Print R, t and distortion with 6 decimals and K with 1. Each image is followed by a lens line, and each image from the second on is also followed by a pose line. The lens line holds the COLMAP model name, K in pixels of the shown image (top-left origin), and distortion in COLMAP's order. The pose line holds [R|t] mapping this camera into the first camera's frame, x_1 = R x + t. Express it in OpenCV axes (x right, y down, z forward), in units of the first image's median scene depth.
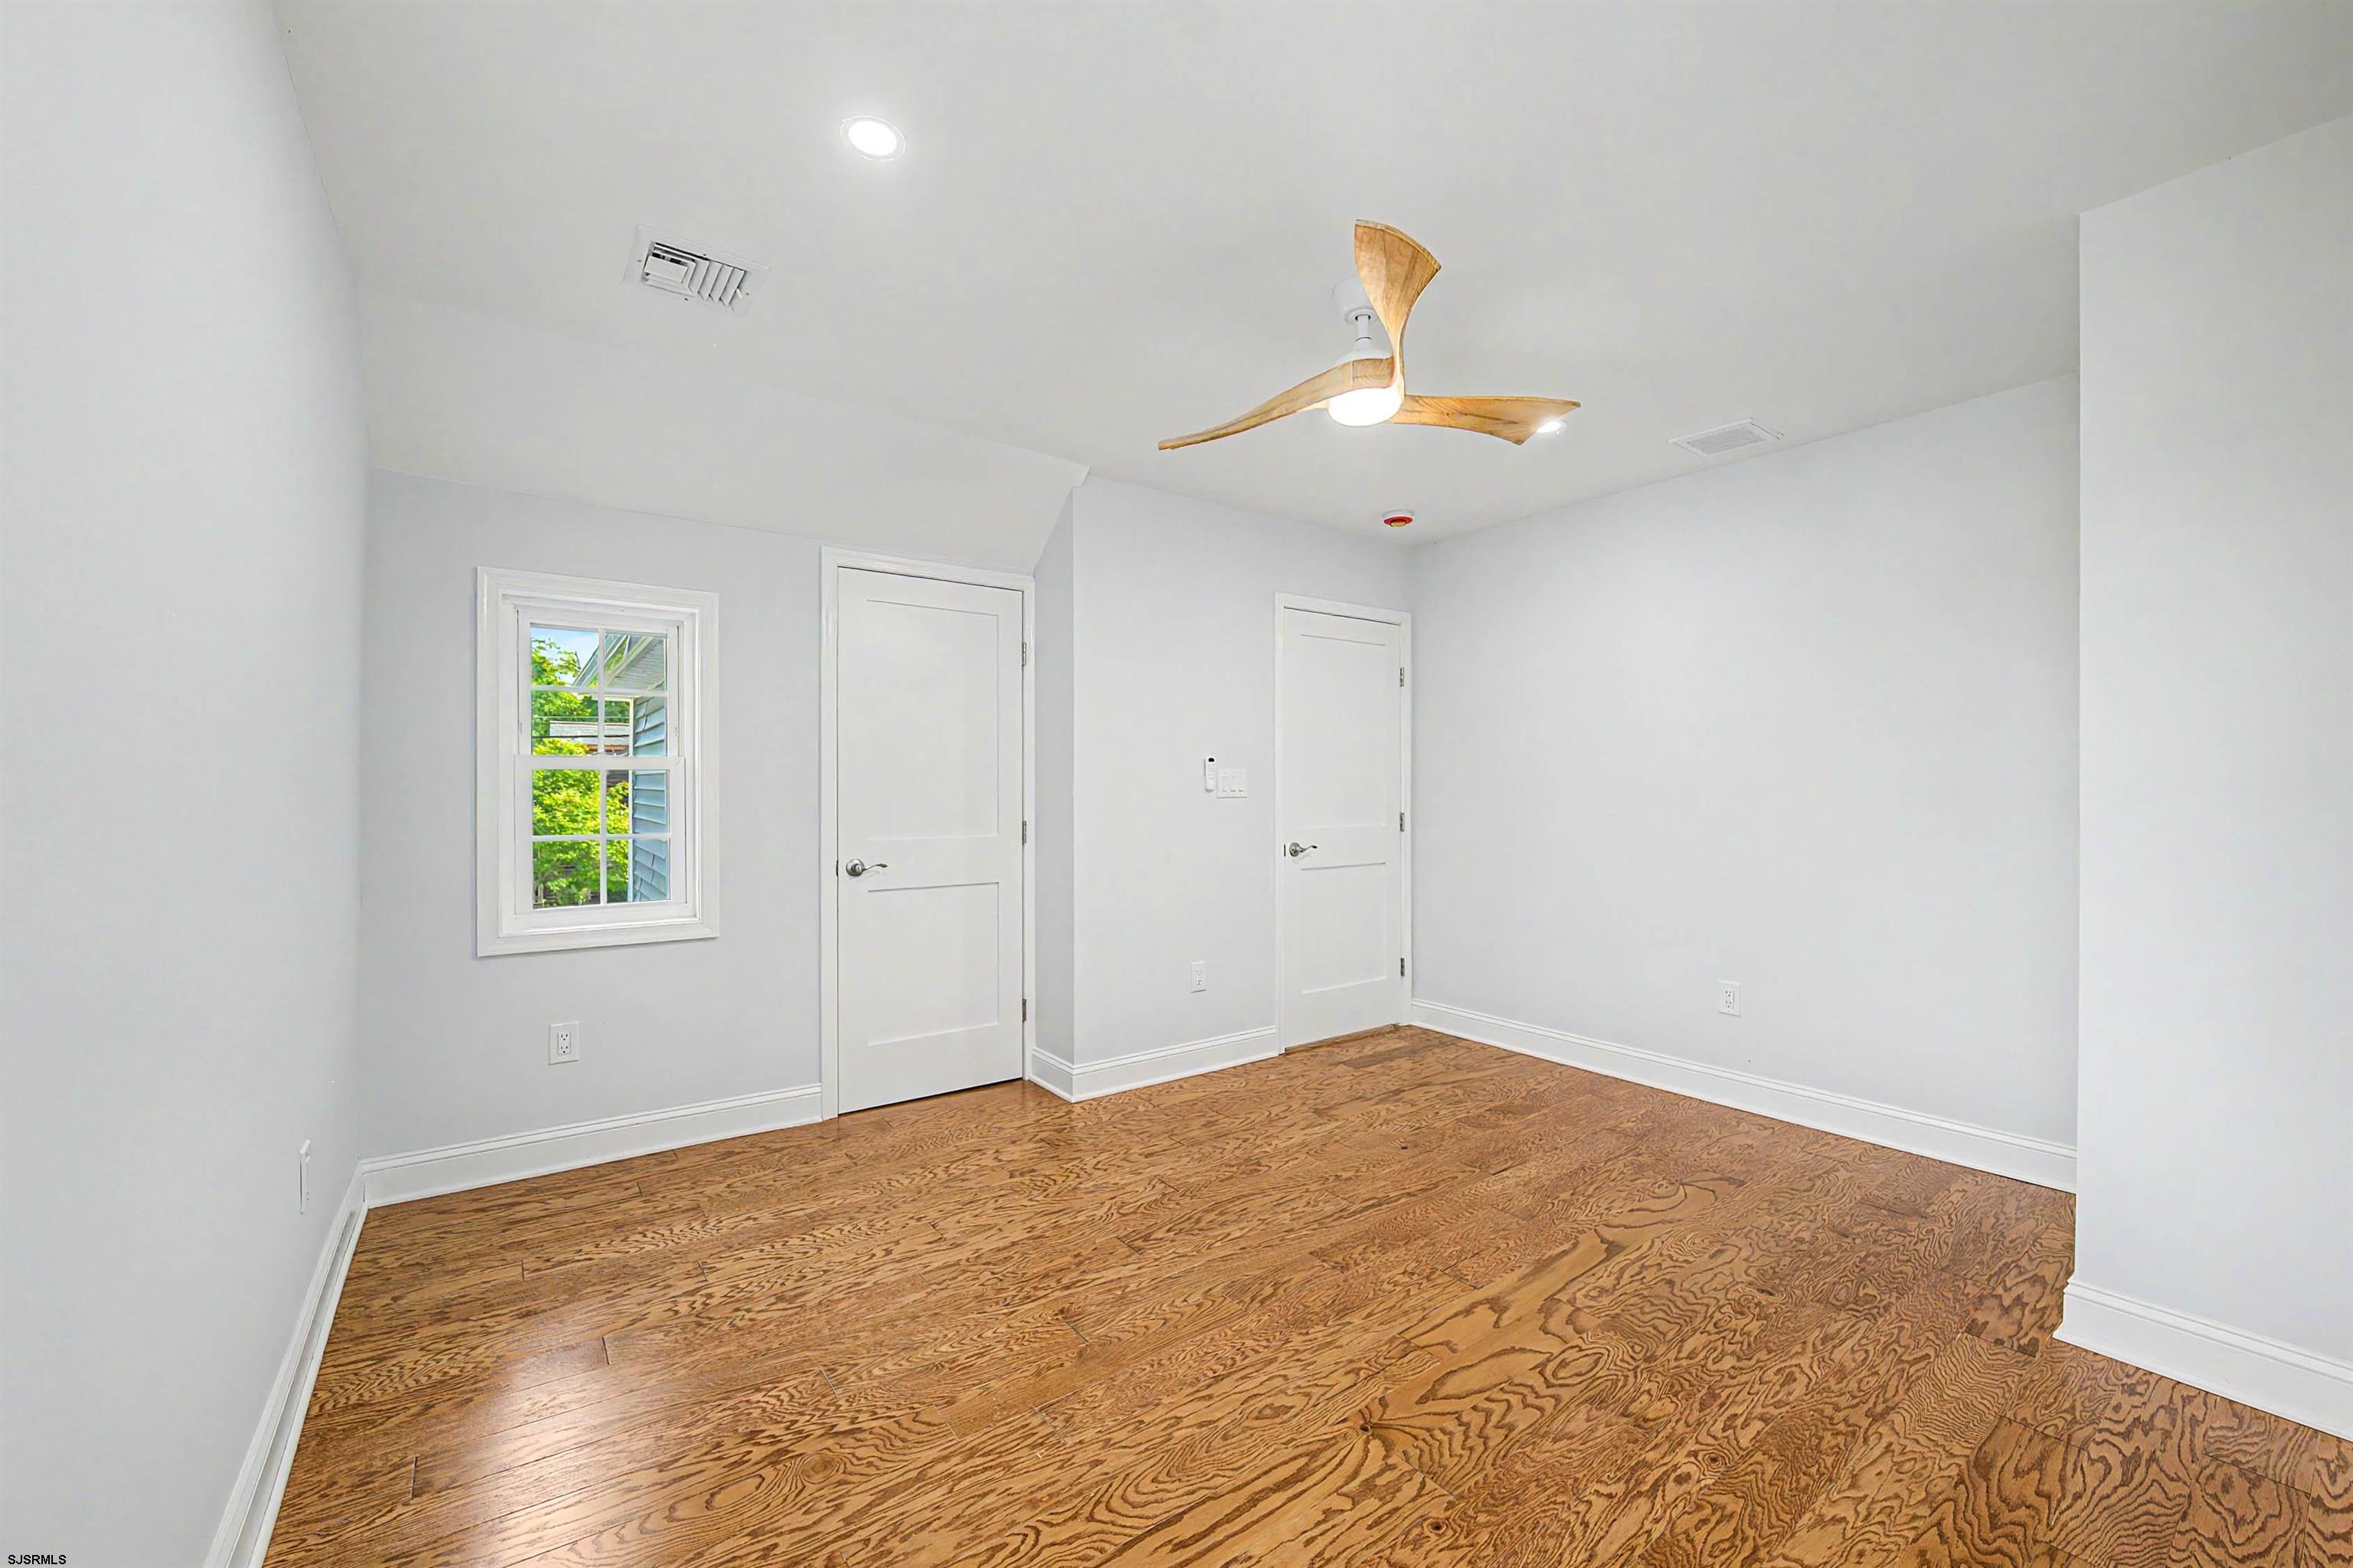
lens RADIAL K [[925.5, 0, 1167.6], [0, 925.5, 788.0], [0, 0, 1]] dist [-0.009070, -0.000108]
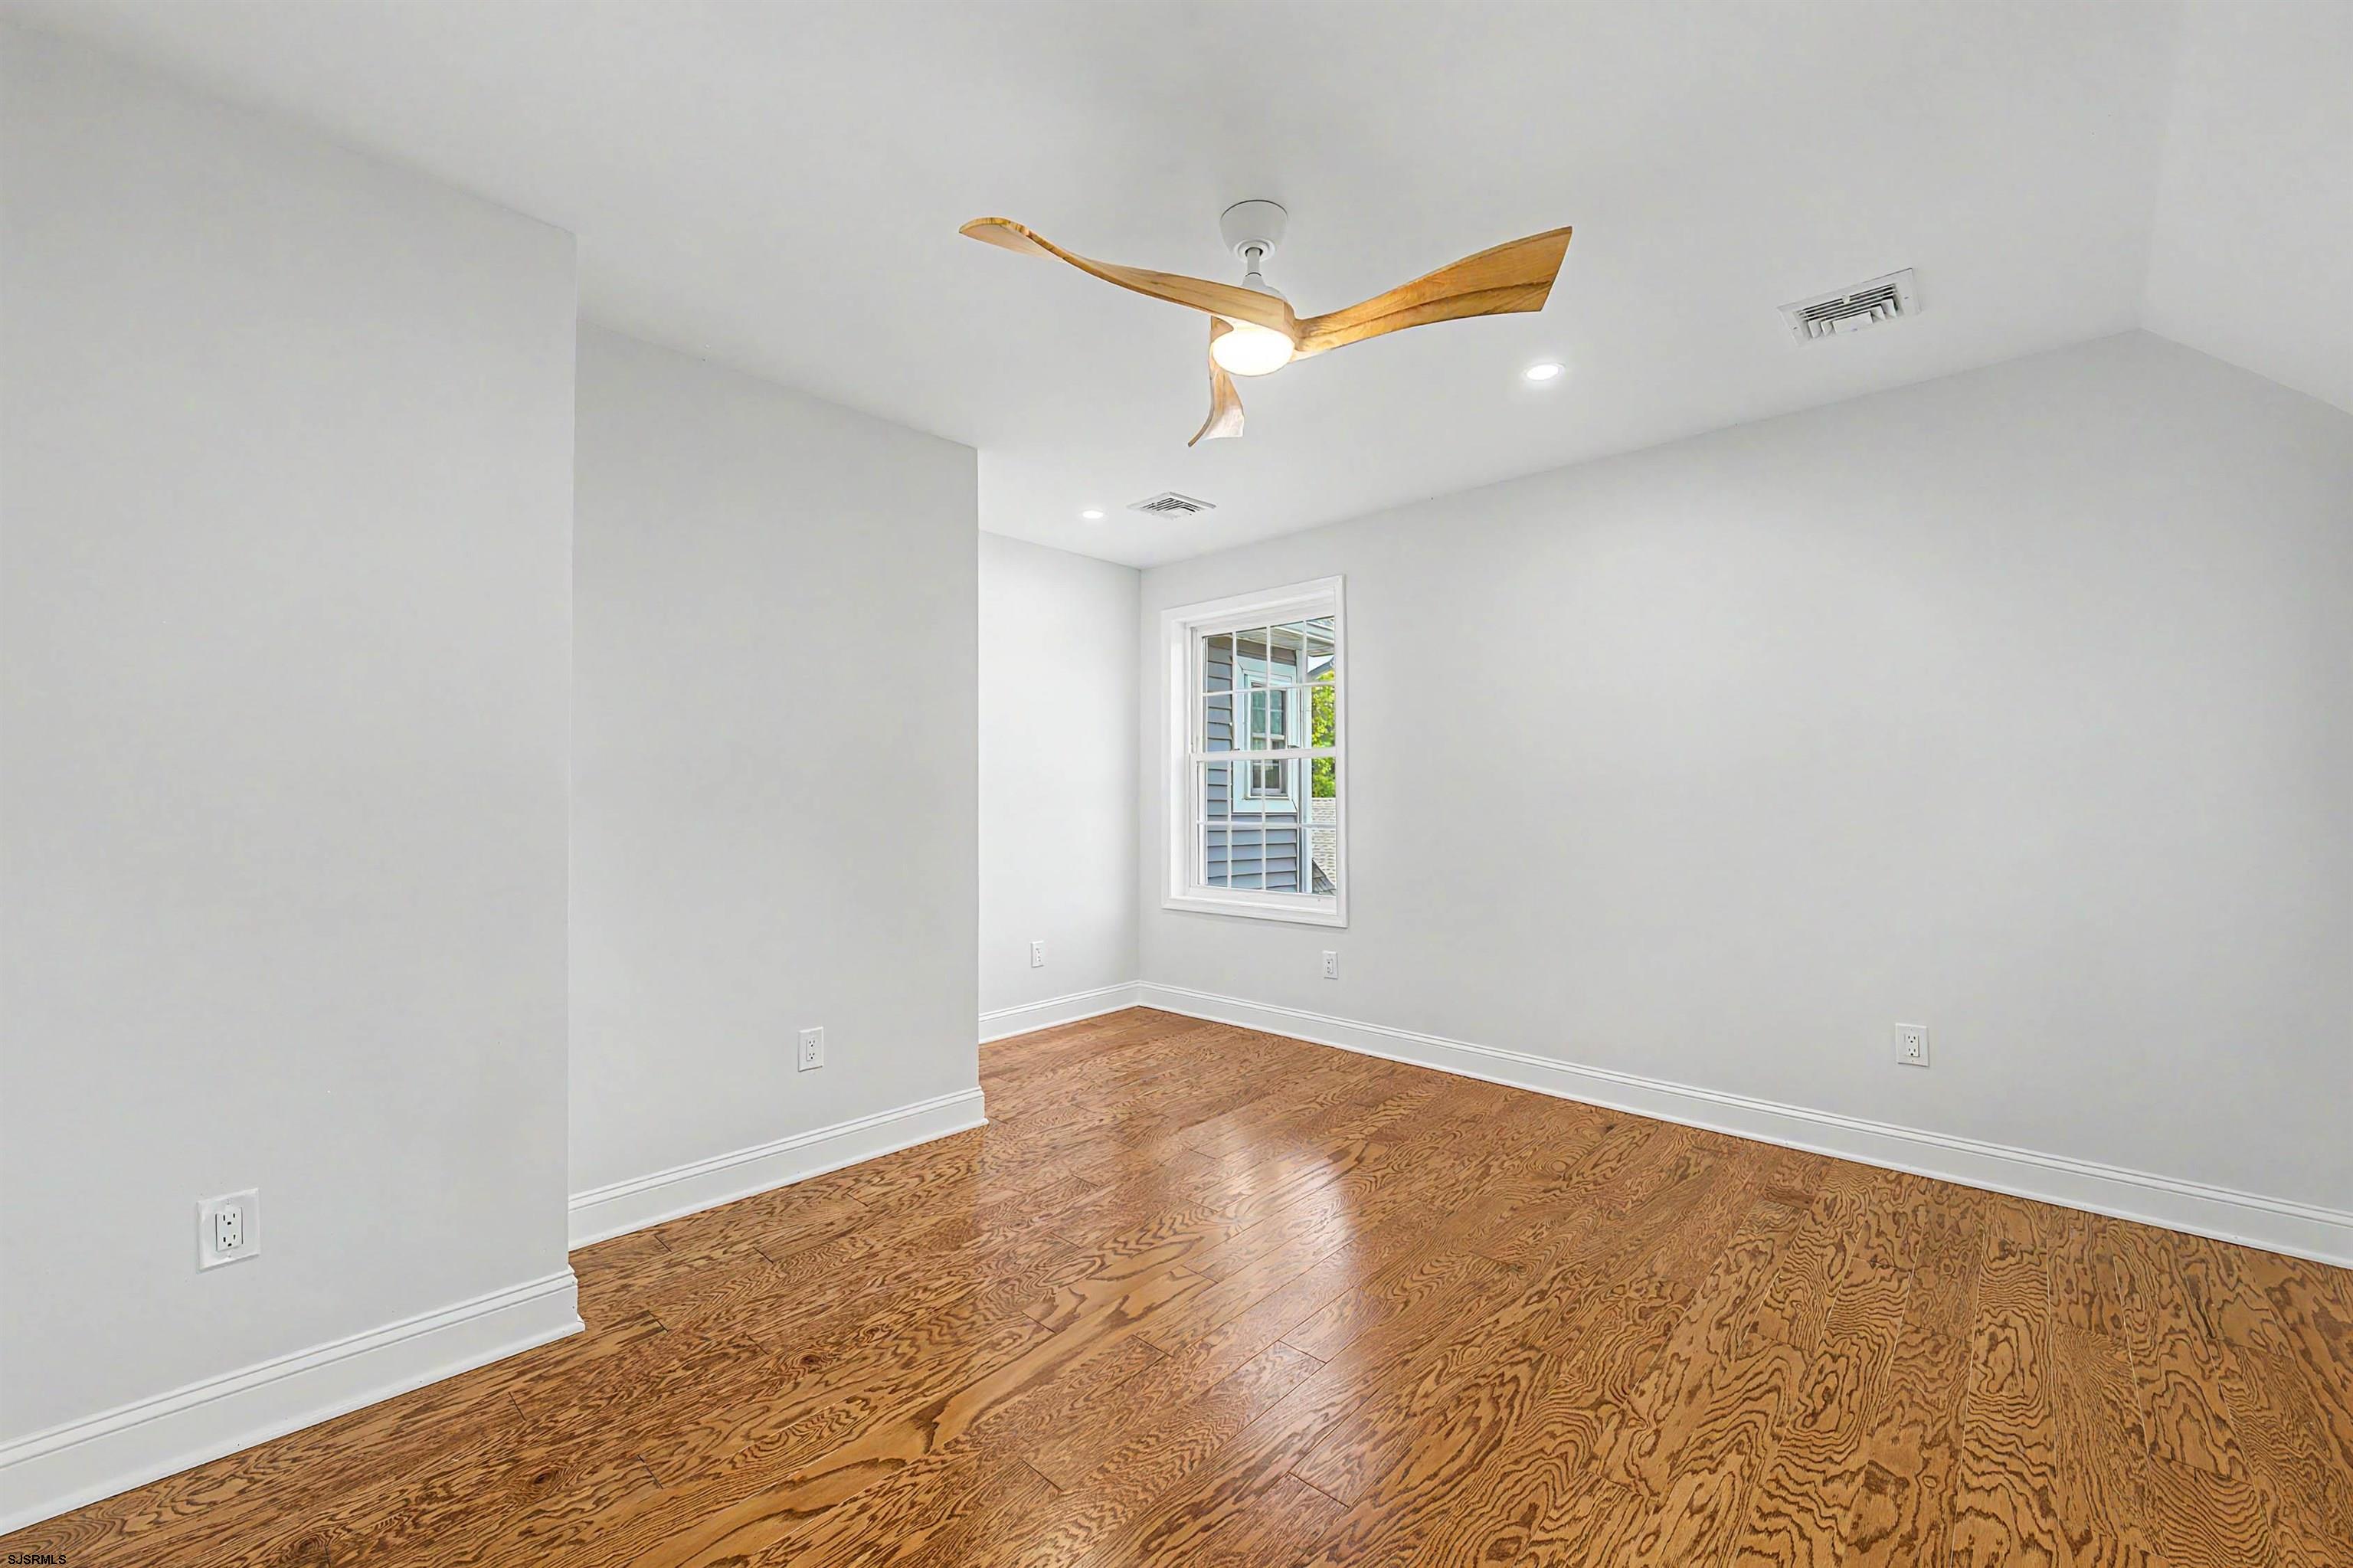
lens RADIAL K [[925.5, 0, 1167.6], [0, 925.5, 788.0], [0, 0, 1]] dist [-0.009070, -0.000108]
pose [[-0.981674, -0.002375, -0.190553, 0.489008], [0.000703, 0.999870, -0.016086, 0.016879], [0.190567, -0.015925, -0.981545, 1.959245]]
